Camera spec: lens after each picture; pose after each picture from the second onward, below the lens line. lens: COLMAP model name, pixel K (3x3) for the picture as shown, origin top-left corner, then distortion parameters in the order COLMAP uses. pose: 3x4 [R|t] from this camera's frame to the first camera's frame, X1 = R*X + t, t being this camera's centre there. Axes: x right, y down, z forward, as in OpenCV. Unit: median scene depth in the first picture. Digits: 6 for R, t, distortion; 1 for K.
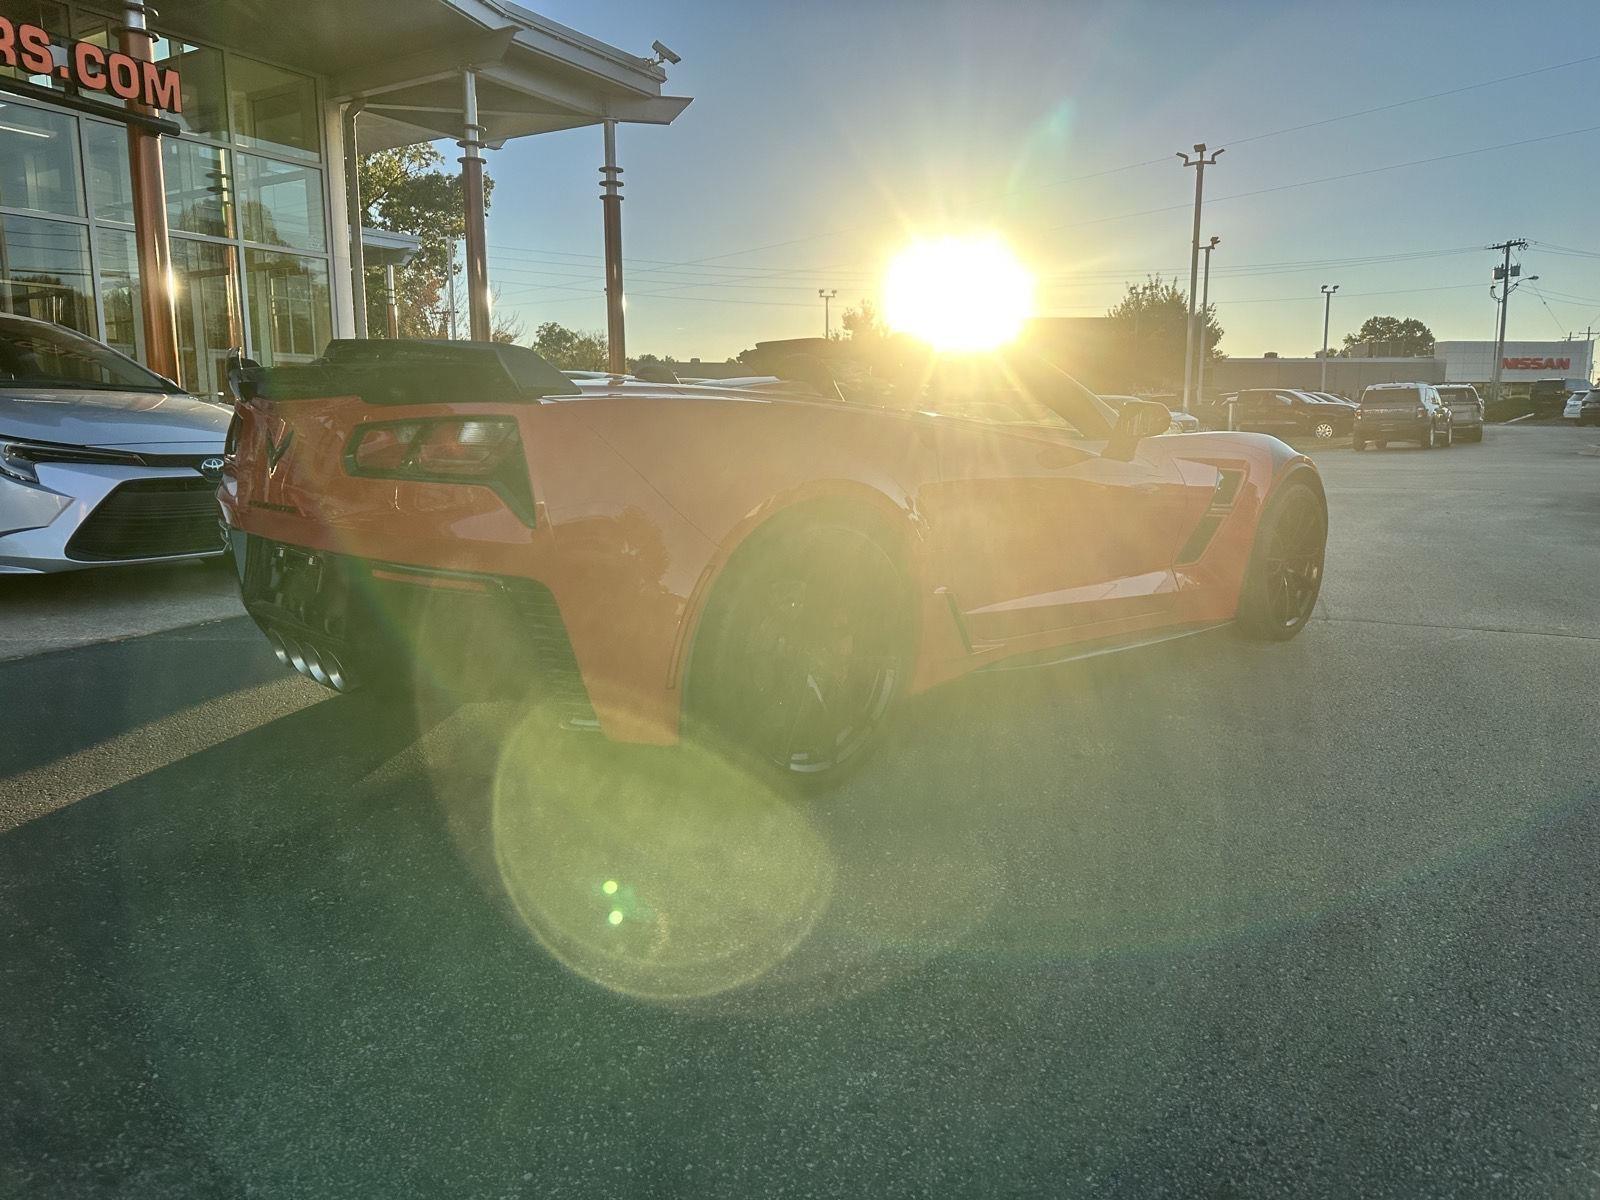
lens RADIAL K [[1112.2, 0, 800.0], [0, 1112.2, 600.0], [0, 0, 1]] dist [0.033698, -0.033254]
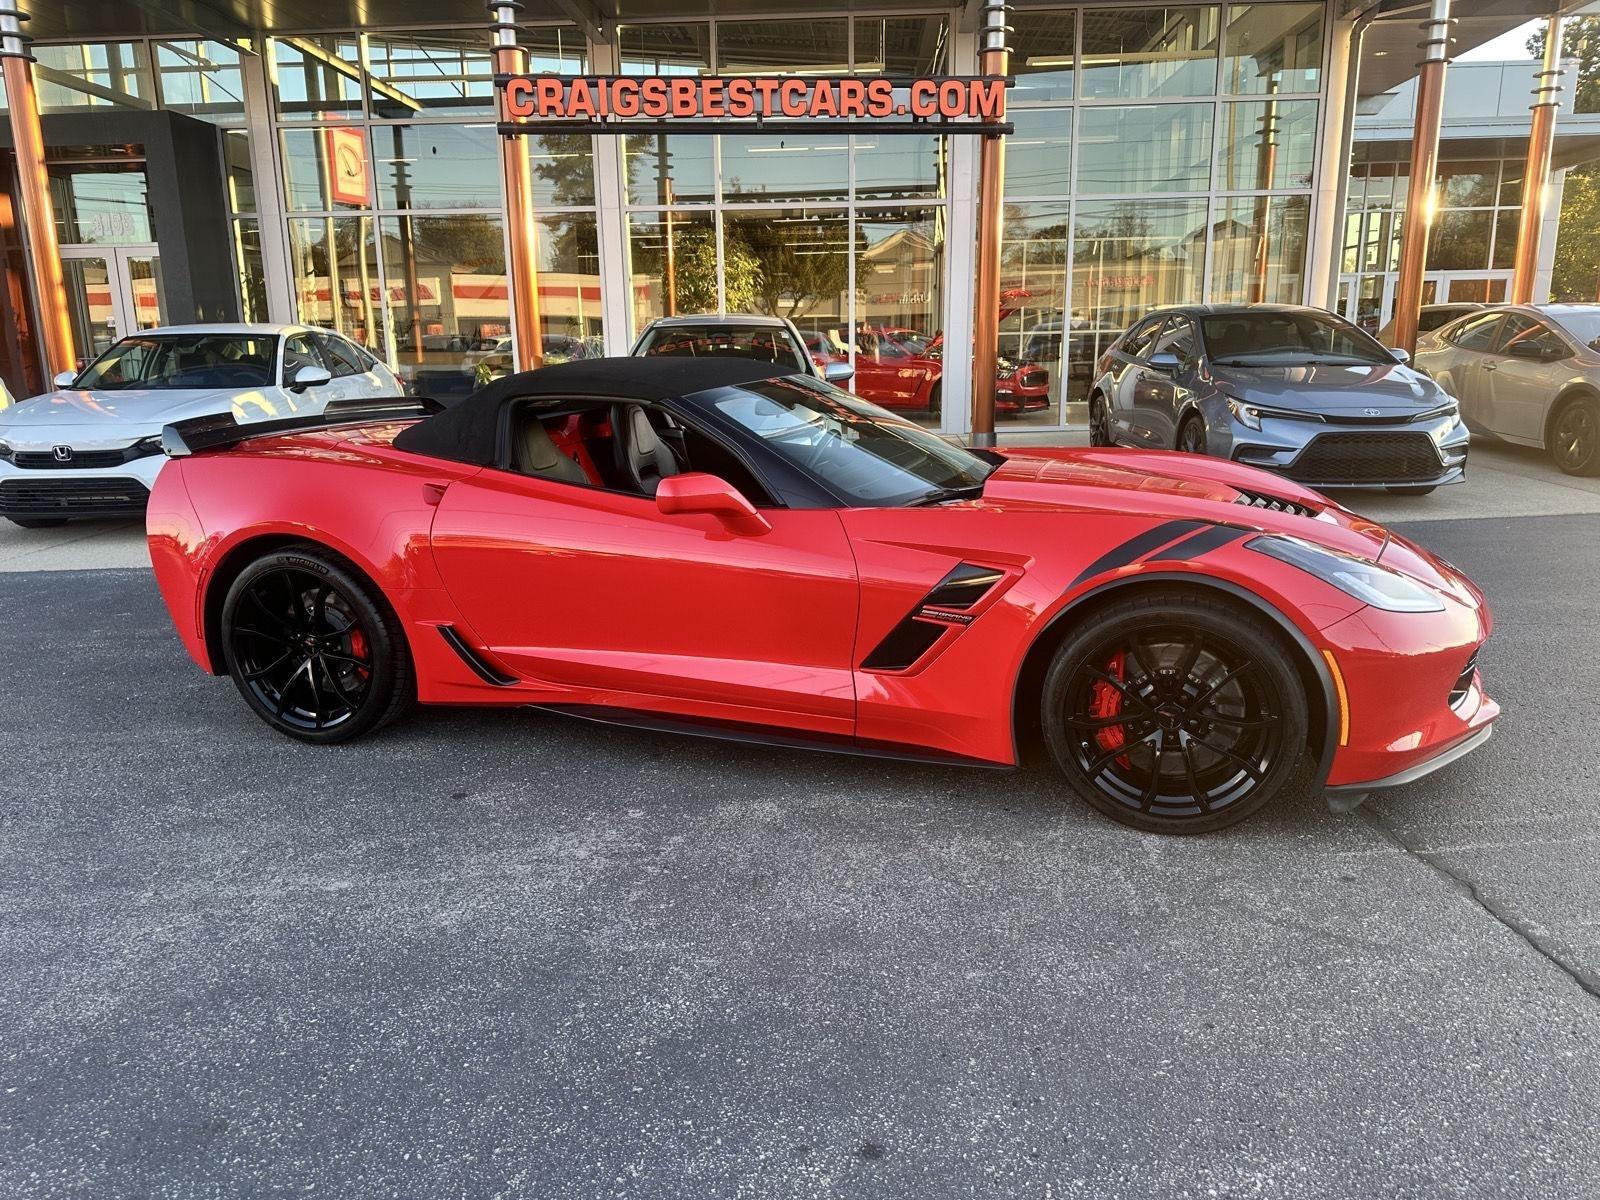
lens RADIAL K [[1113.1, 0, 806.5], [0, 1113.1, 617.3], [0, 0, 1]] dist [0.050660, -0.065263]
pose [[0.470714, 0.206209, -0.857850, 0.256077], [-0.125043, 0.978081, 0.166497, -0.050656], [0.873380, 0.028896, 0.486182, 0.146849]]
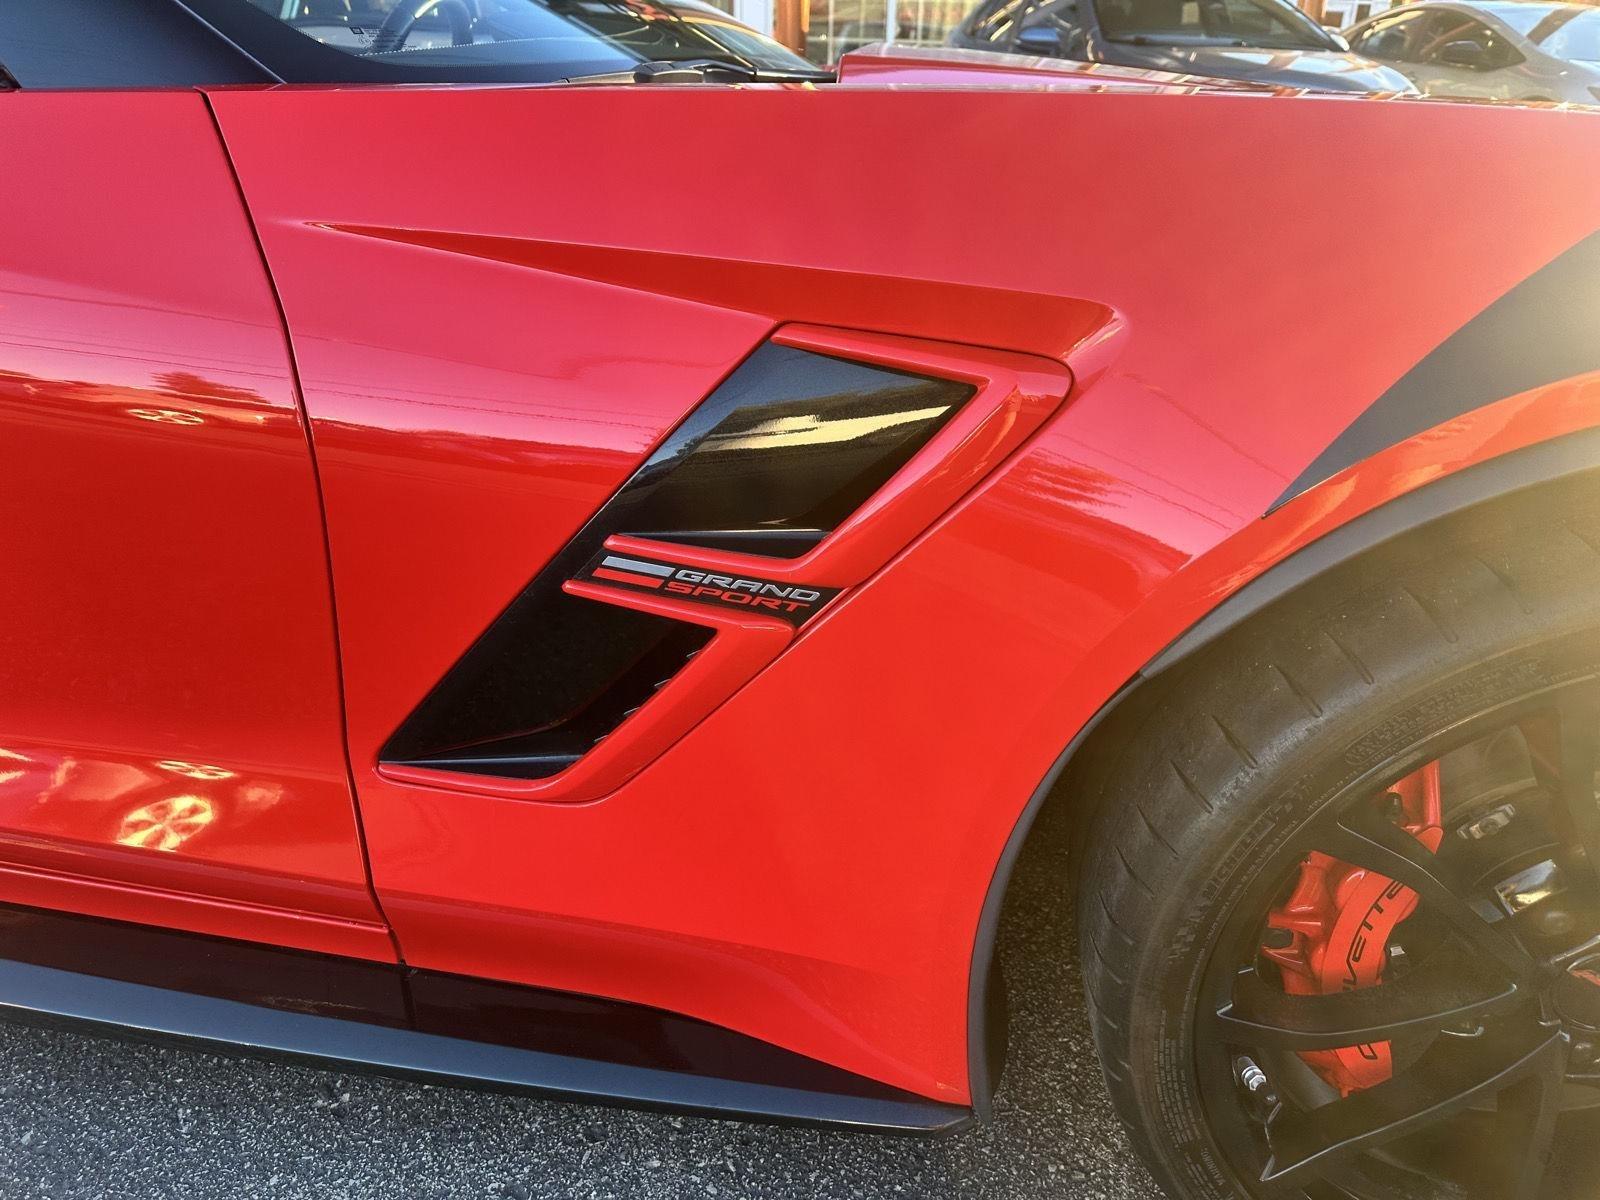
lens RADIAL K [[1112.2, 0, 800.0], [0, 1112.2, 600.0], [0, 0, 1]] dist [0.033698, -0.033254]
pose [[0.607929, 0.353287, -0.711063, 0.132384], [-0.152523, 0.930838, 0.332080, -0.036007], [0.779204, -0.093428, 0.619768, 0.239552]]
